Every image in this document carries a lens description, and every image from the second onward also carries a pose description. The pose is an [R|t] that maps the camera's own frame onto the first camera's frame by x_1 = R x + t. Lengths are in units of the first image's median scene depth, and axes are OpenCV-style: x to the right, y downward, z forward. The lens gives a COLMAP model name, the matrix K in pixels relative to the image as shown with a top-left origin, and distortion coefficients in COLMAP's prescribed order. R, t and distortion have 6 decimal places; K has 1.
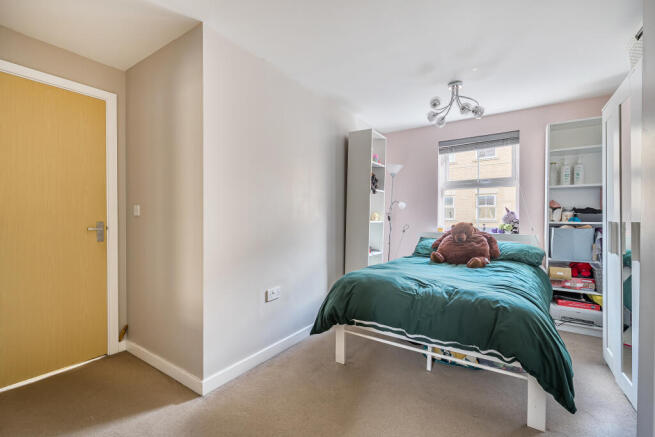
lens RADIAL K [[283.6, 0, 322.9], [0, 283.6, 218.8], [0, 0, 1]] dist [-0.001005, 0.000078]
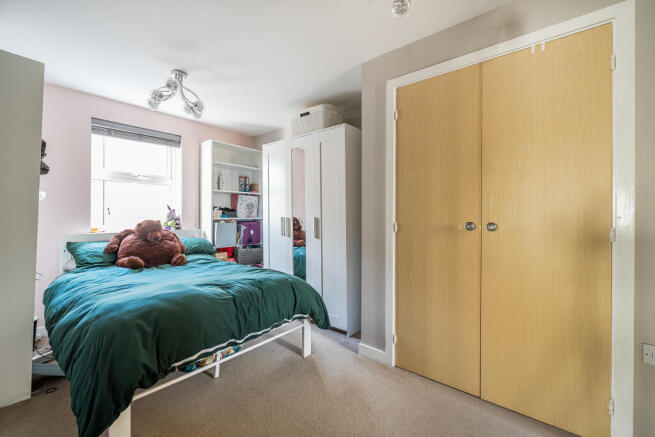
lens RADIAL K [[263.7, 0, 326.3], [0, 263.7, 214.9], [0, 0, 1]] dist [-0.000126, -0.000023]
pose [[0.129726, -0.000423, 0.991550, -0.292408], [0.003261, 0.999995, 0.000000, -0.001961], [-0.991545, 0.003233, 0.129727, 0.345948]]
